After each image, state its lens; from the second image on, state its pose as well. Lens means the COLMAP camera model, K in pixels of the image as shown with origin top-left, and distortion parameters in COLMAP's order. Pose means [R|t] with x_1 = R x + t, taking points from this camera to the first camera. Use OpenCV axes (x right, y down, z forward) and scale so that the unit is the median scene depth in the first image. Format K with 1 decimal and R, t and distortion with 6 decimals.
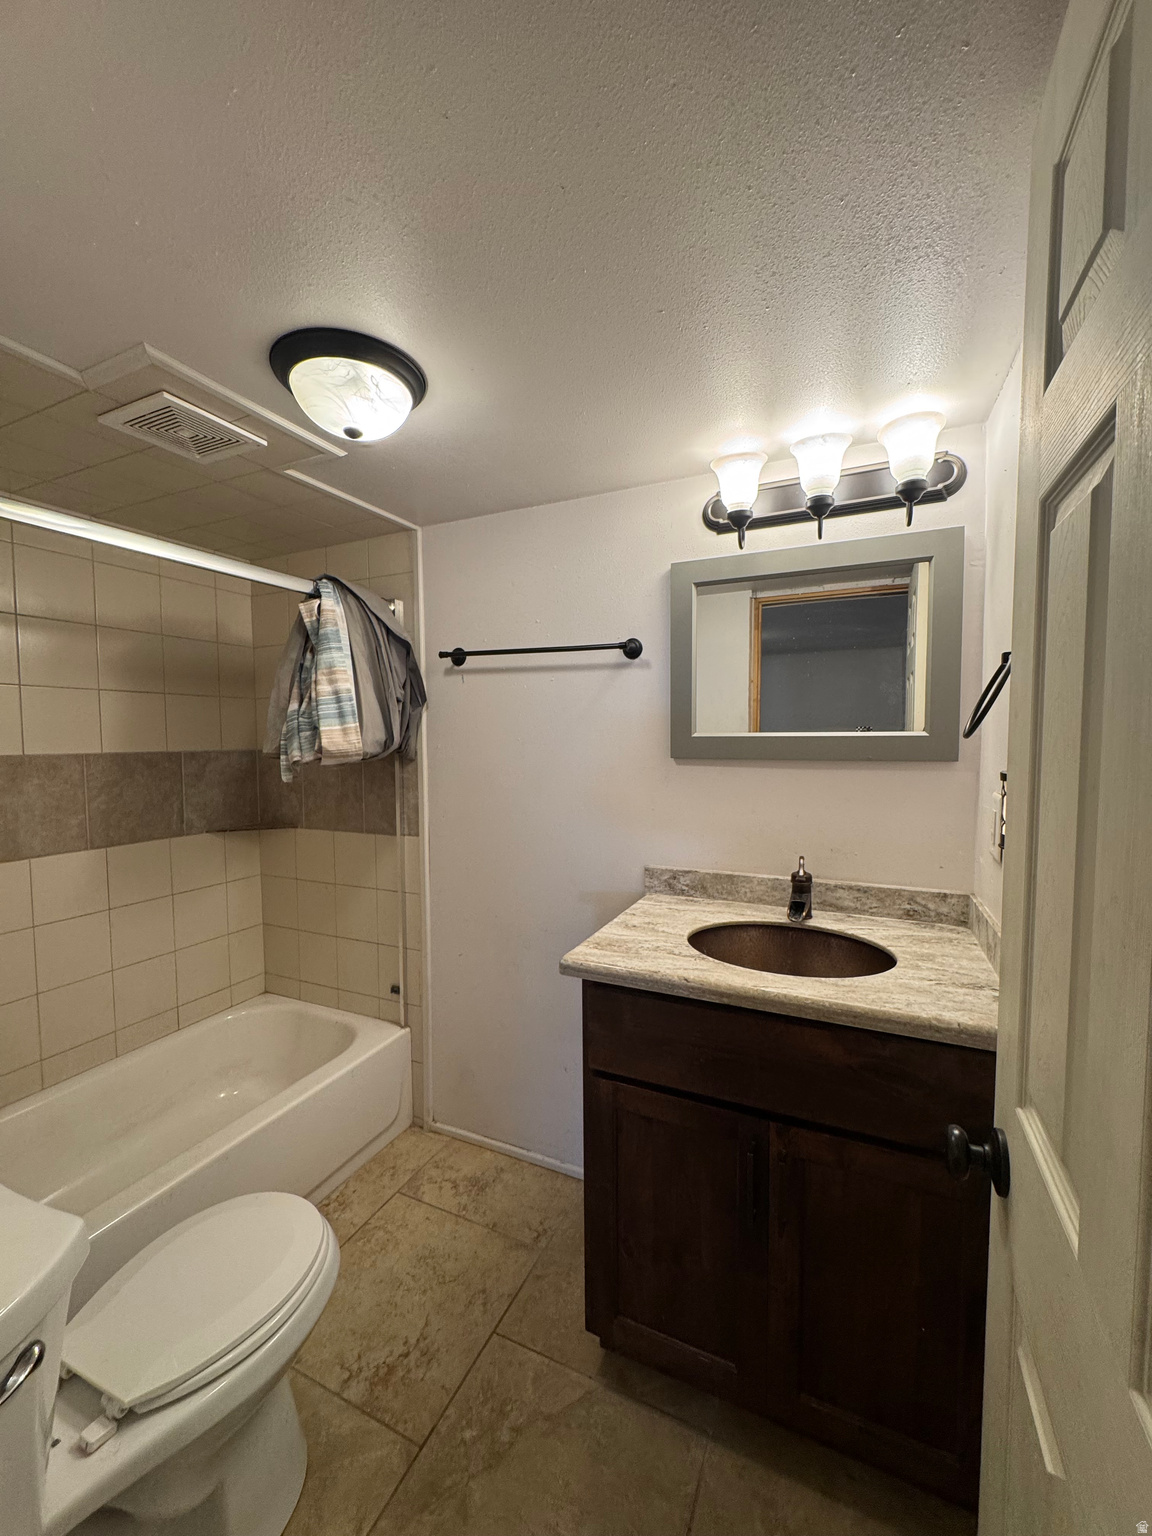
lens RADIAL K [[613.8, 0, 576.1], [0, 613.8, 766.2], [0, 0, 1]] dist [-0.004384, 0.000858]
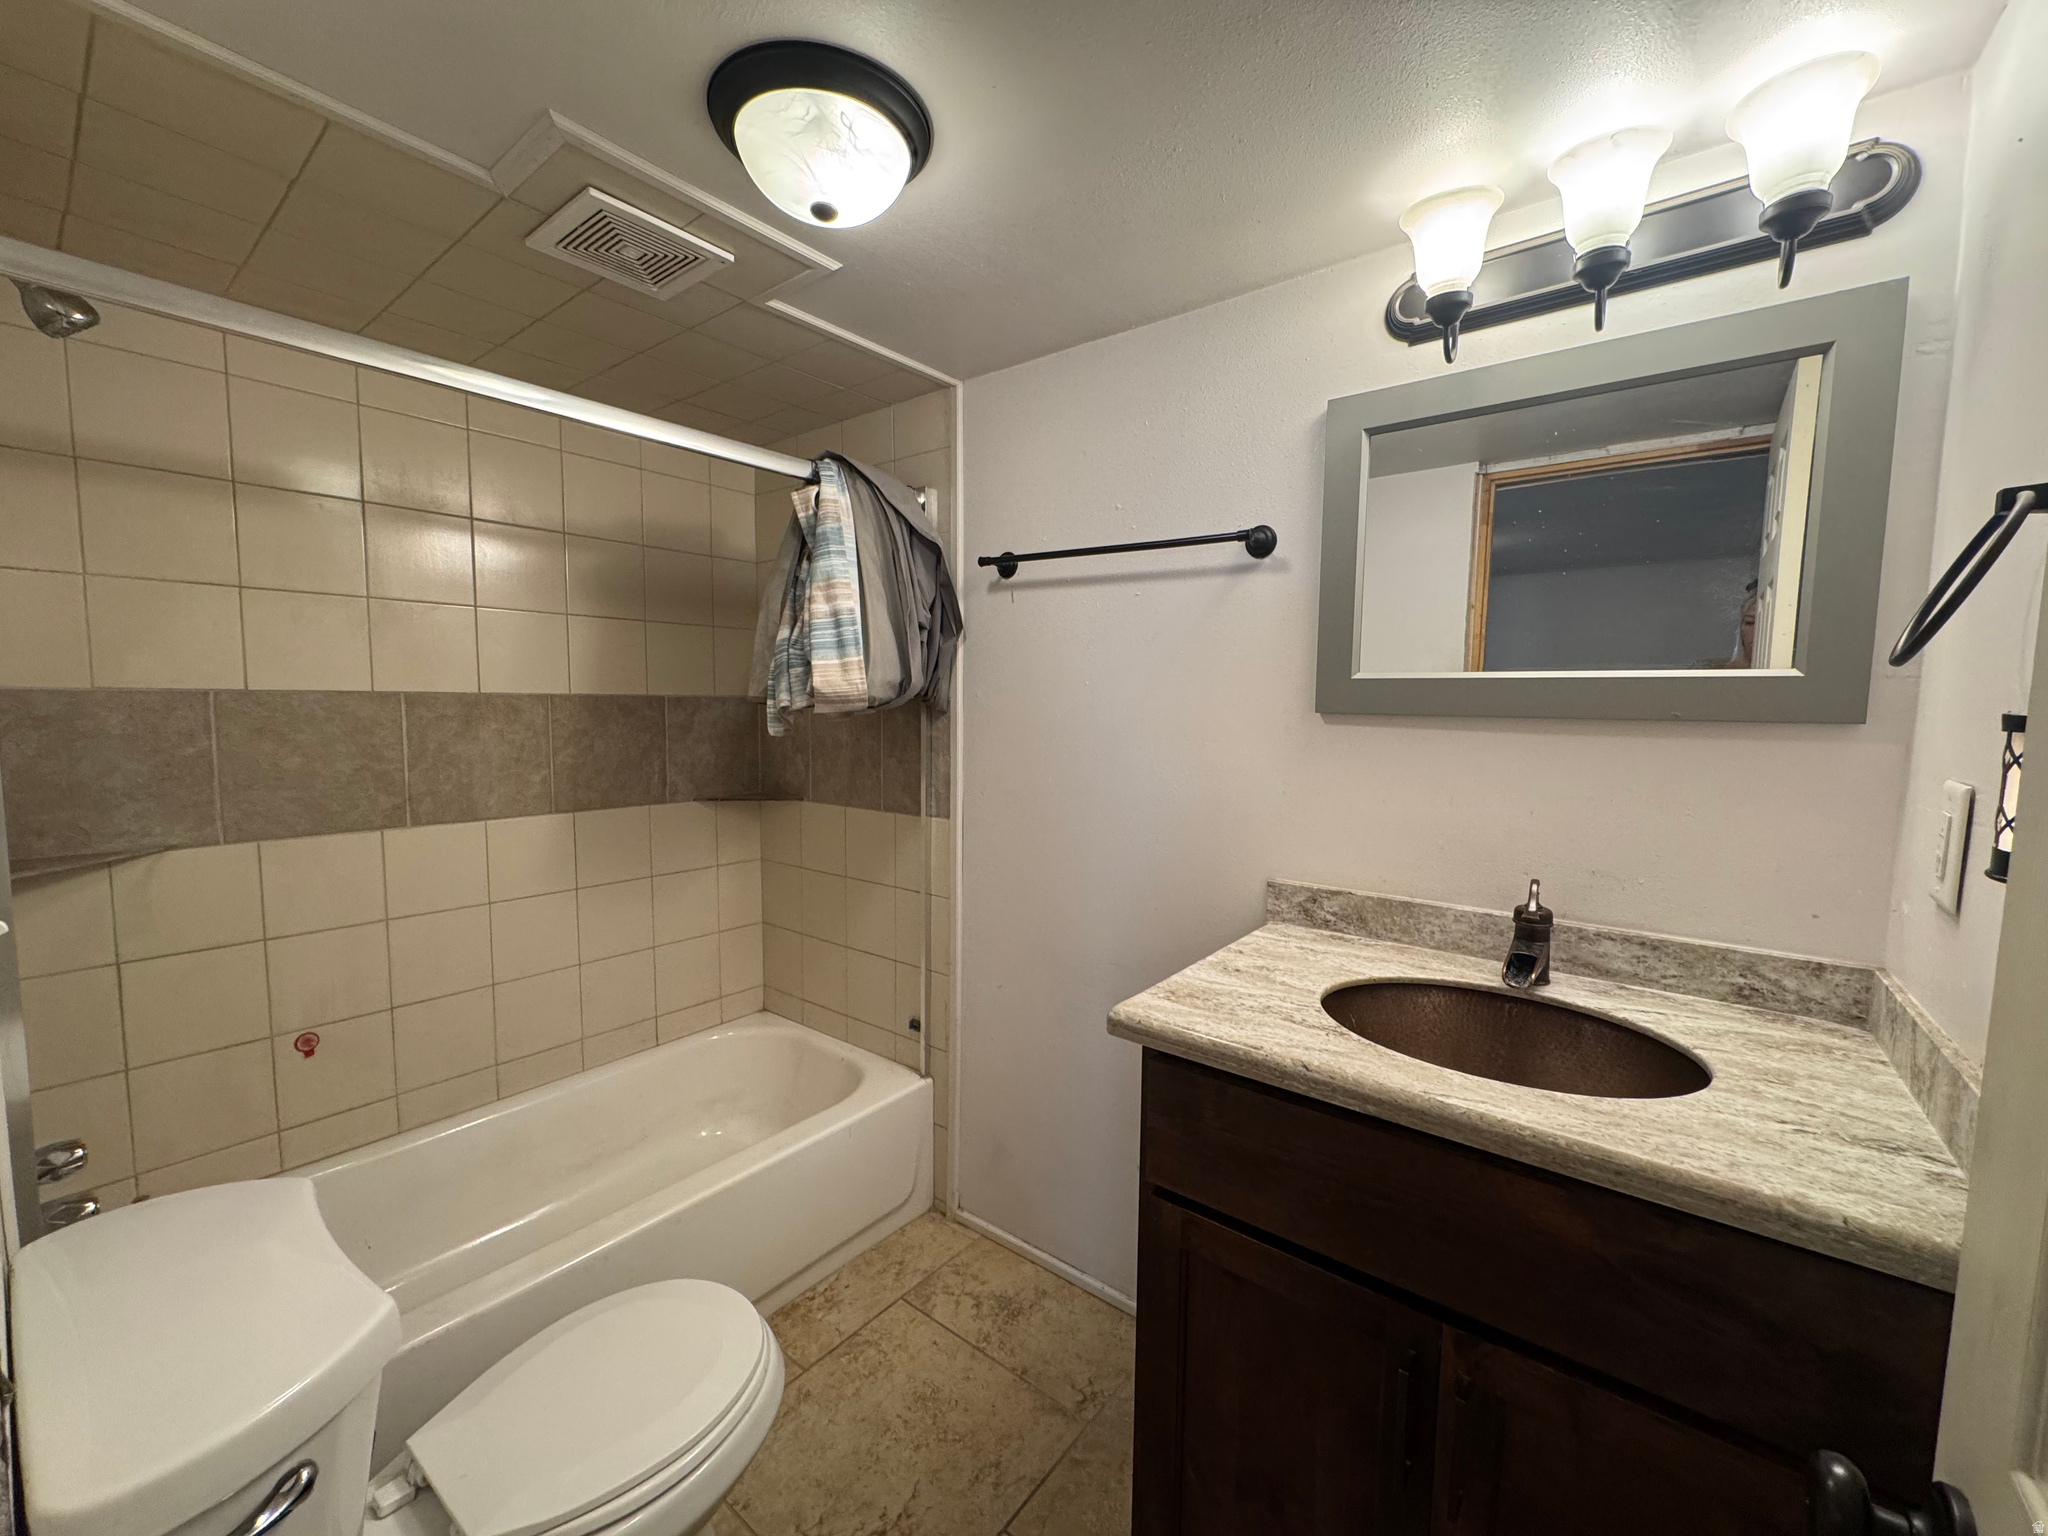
lens RADIAL K [[818.4, 0, 1022.1], [0, 818.4, 767.9], [0, 0, 1]] dist [-0.004384, 0.000858]
pose [[0.973107, 0.036165, -0.227499, 0.054306], [-0.028462, 0.998908, 0.037048, 0.021381], [0.228590, -0.029577, 0.973073, 0.107948]]
